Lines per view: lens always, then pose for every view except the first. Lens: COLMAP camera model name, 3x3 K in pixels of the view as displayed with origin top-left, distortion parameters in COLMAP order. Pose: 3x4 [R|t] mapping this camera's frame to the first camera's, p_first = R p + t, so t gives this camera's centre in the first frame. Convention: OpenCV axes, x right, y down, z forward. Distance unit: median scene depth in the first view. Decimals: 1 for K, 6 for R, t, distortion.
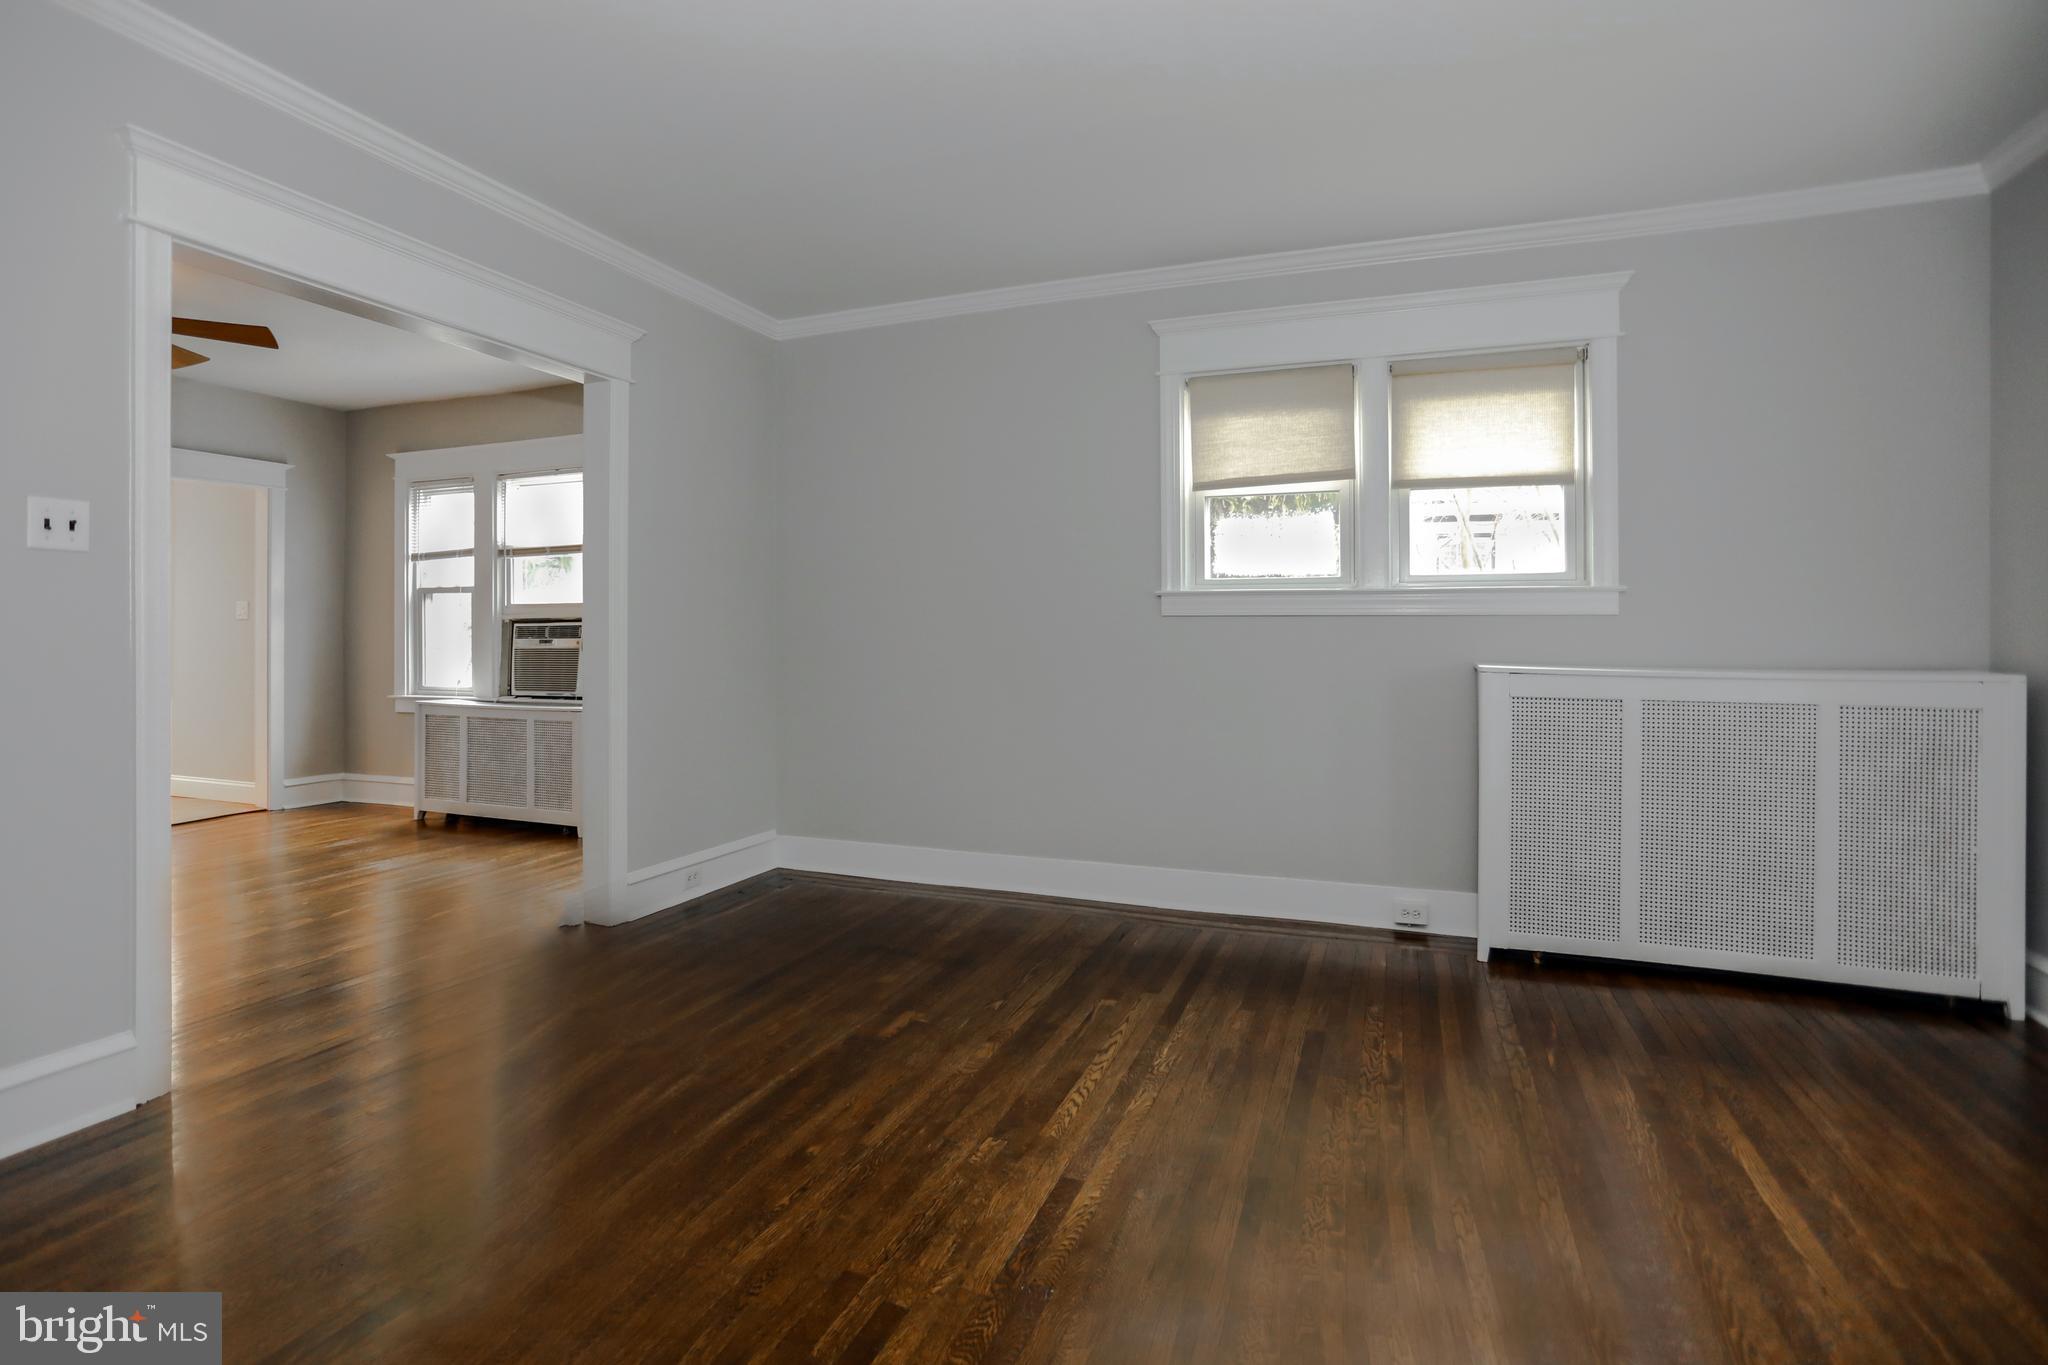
lens RADIAL K [[992.5, 0, 982.3], [0, 992.5, 638.8], [0, 0, 1]] dist [-0.050457, 0.022267]
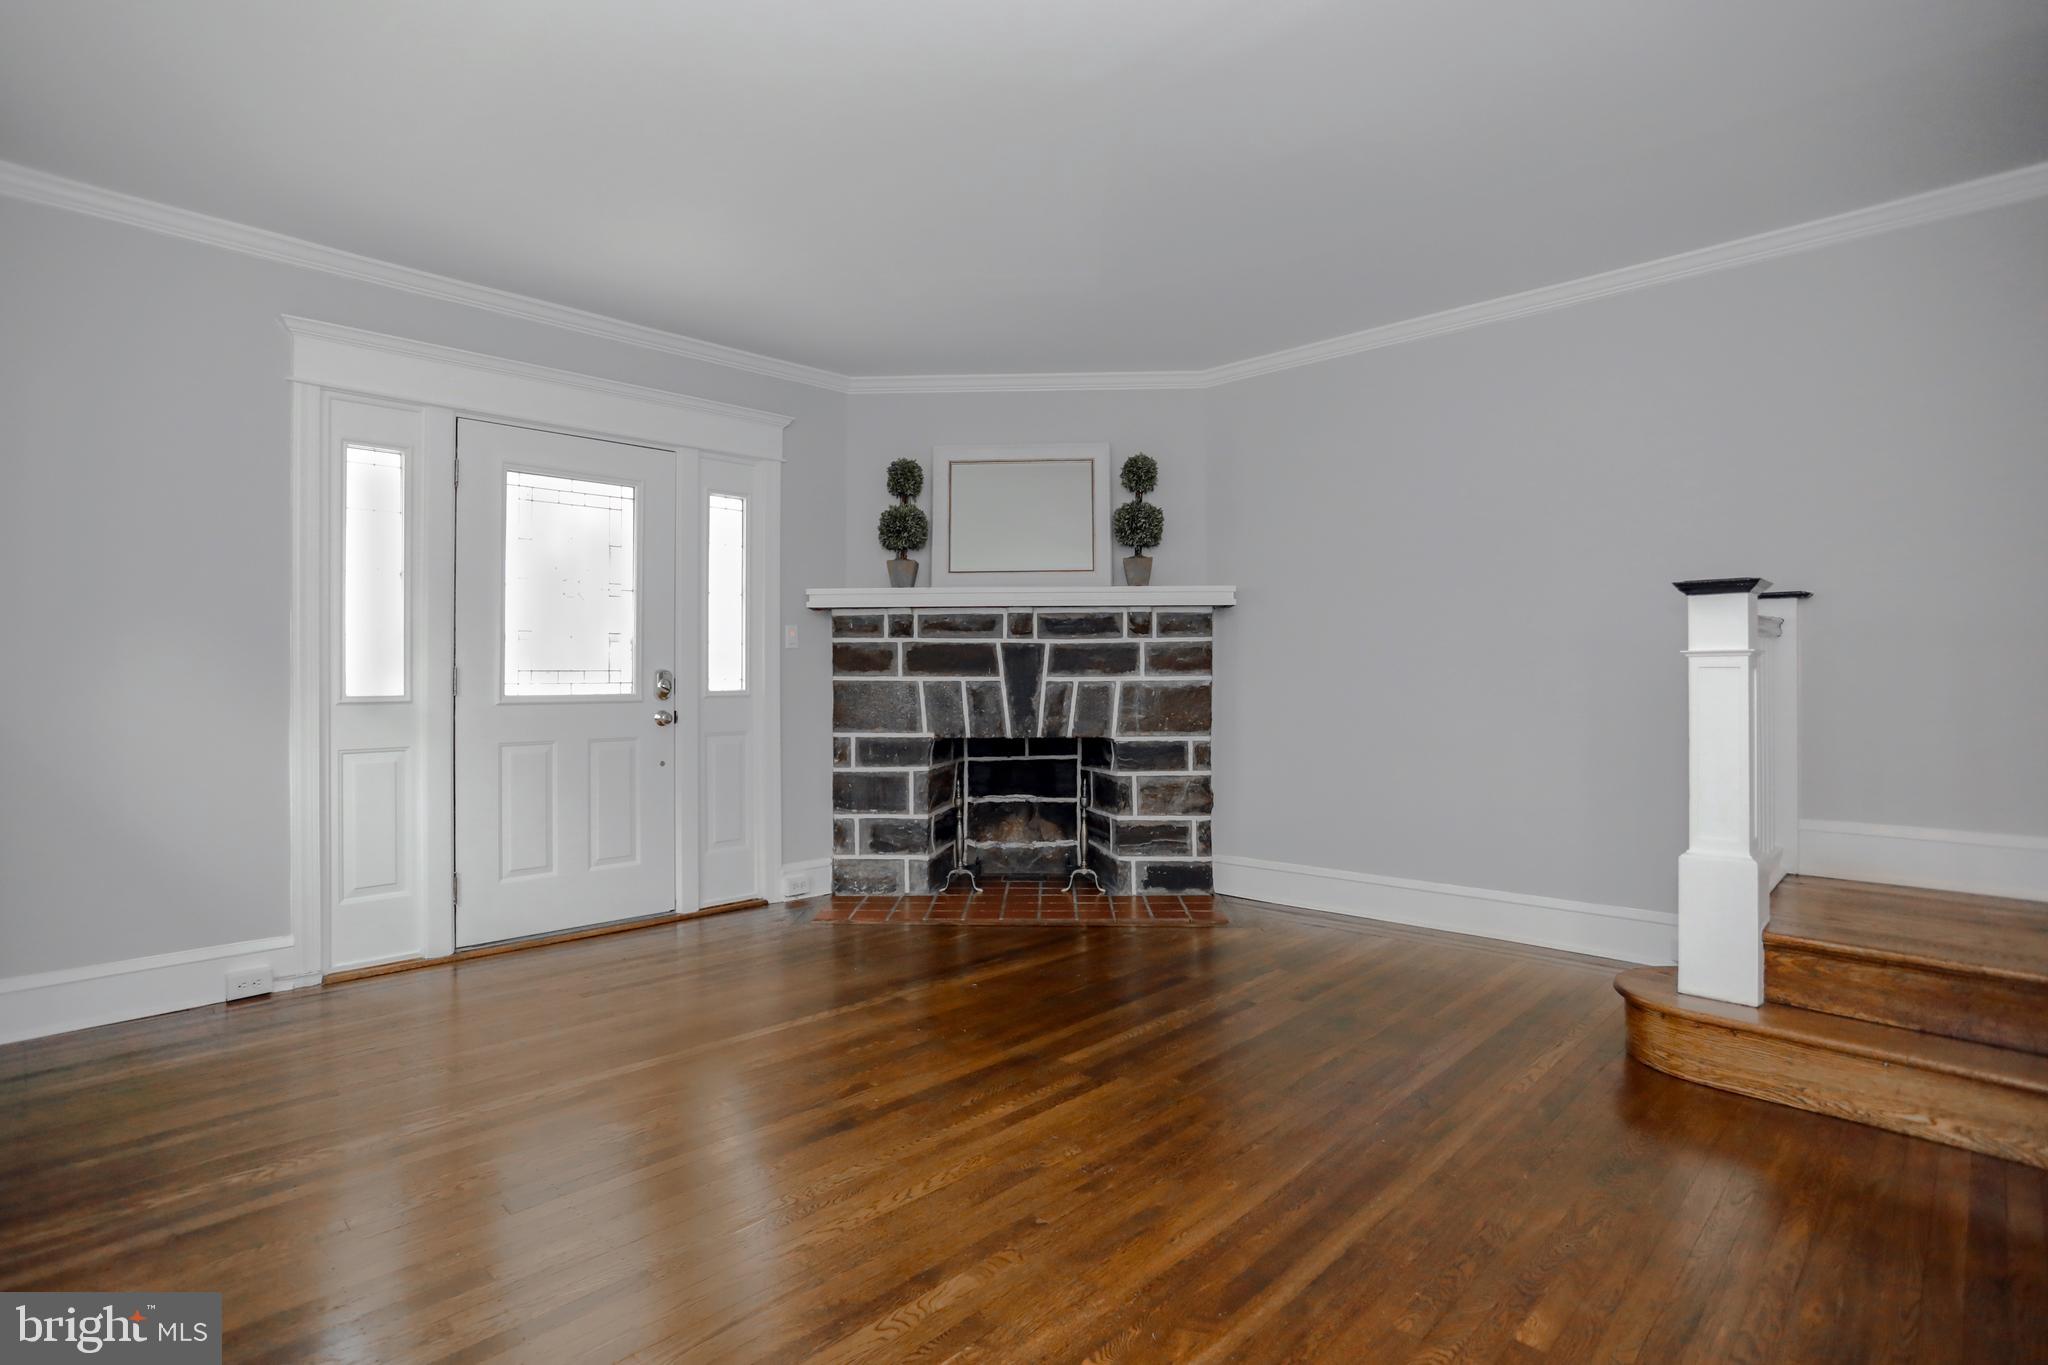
lens RADIAL K [[992.5, 0, 982.3], [0, 992.5, 638.8], [0, 0, 1]] dist [-0.050457, 0.022267]
pose [[-0.911565, 0.021656, 0.410584, -0.129799], [0.006654, 0.999258, -0.037933, 0.006938], [-0.411101, -0.031846, -0.911033, 0.725102]]
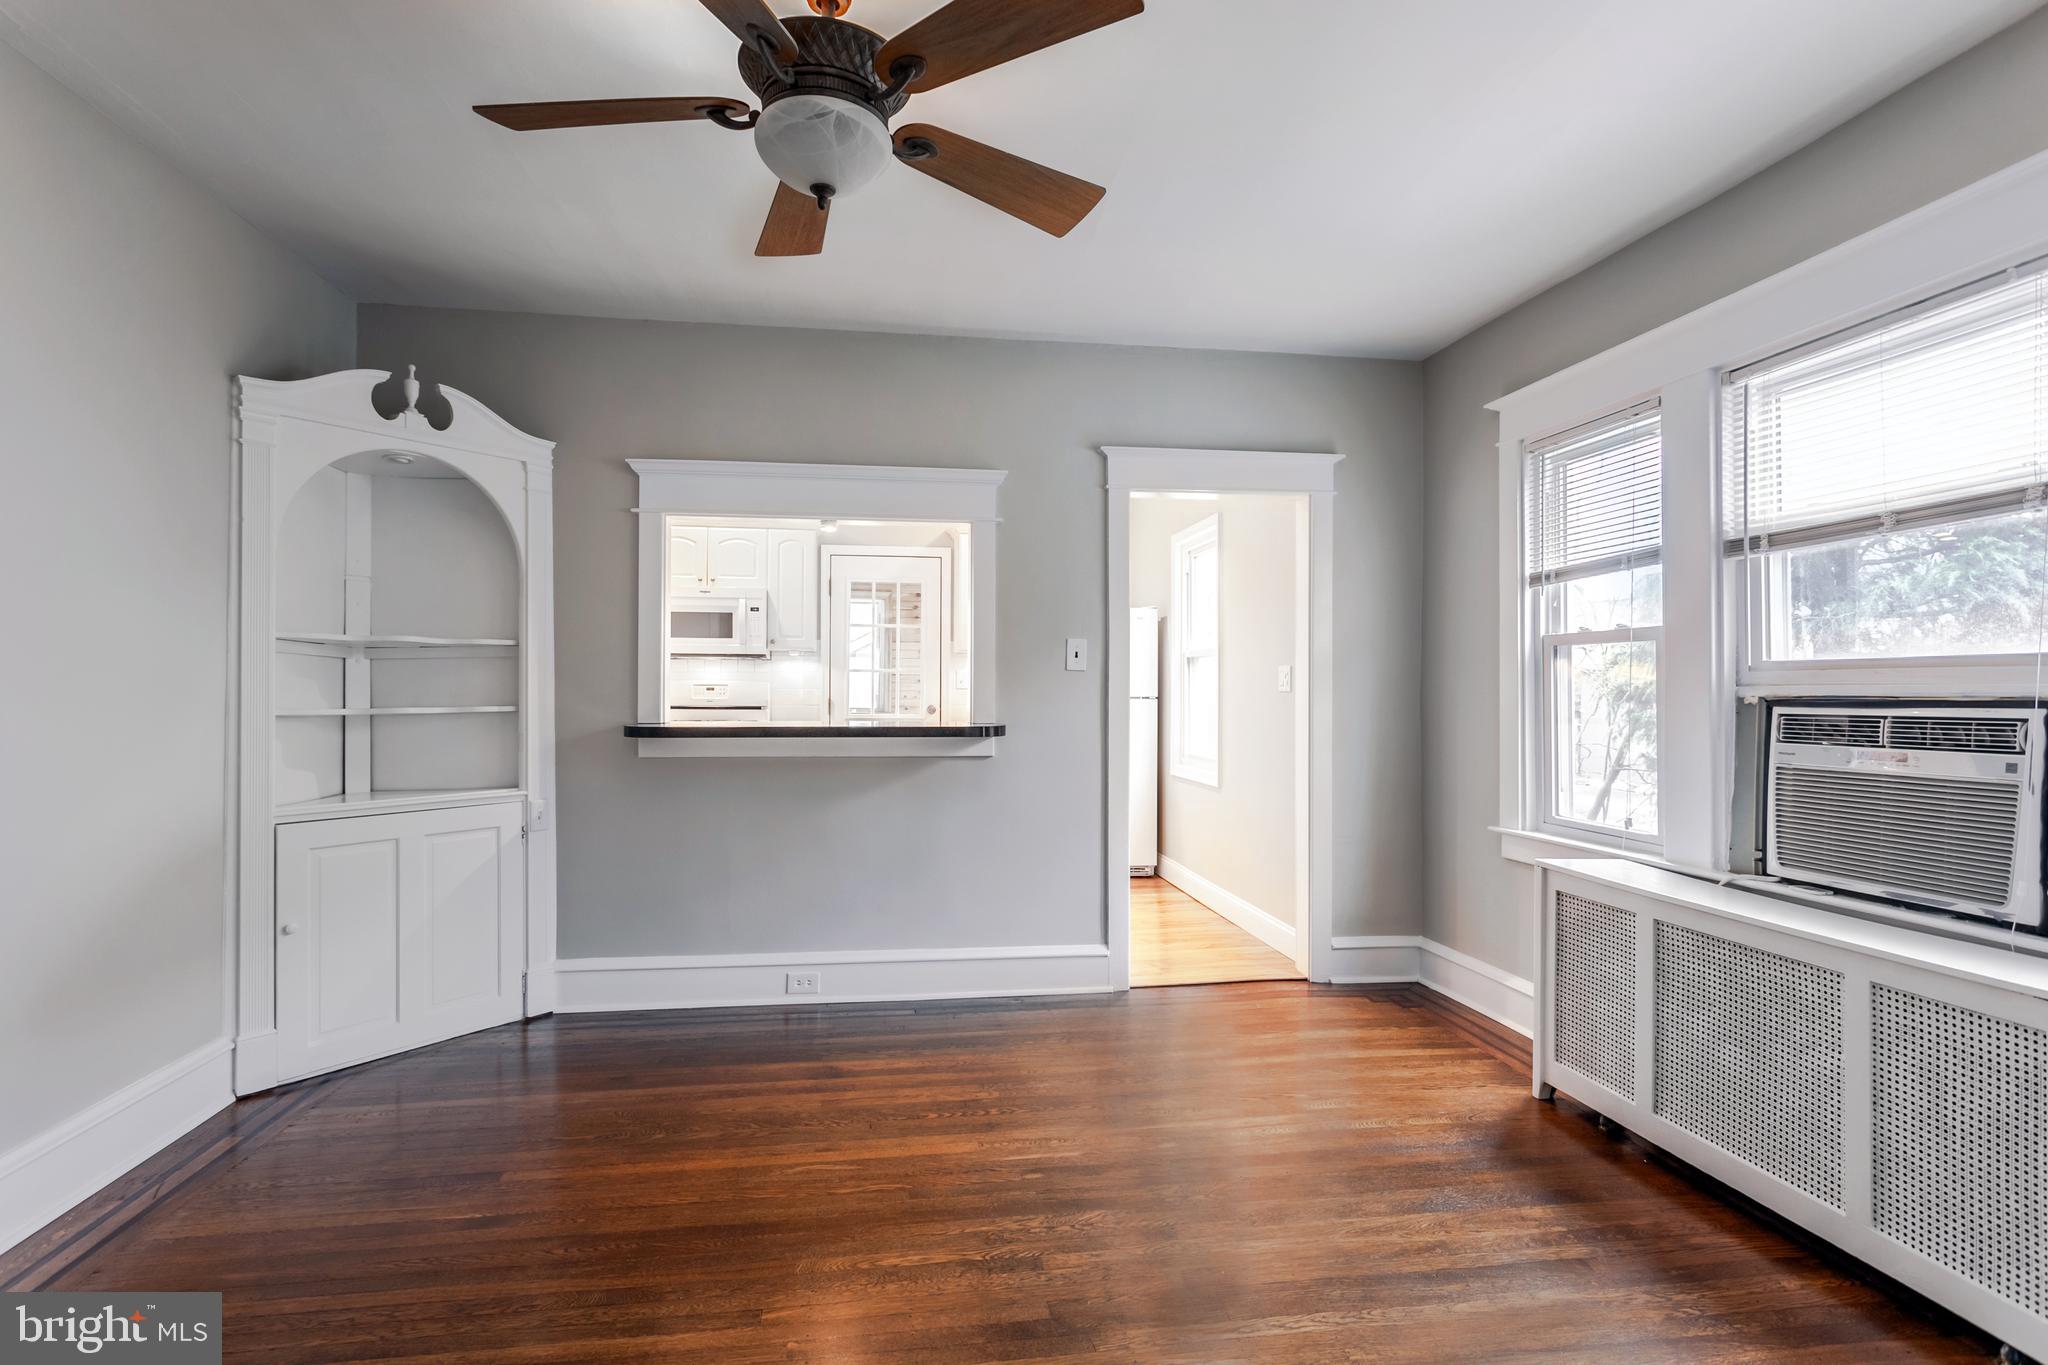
lens RADIAL K [[944.5, 0, 986.4], [0, 944.5, 682.4], [0, 0, 1]] dist [0.015191, -0.000097]
pose [[0.489516, -0.003726, -0.871987, -0.293969], [-0.005678, 0.999956, -0.007461, -0.022126], [0.871976, 0.008603, 0.489473, 0.518390]]
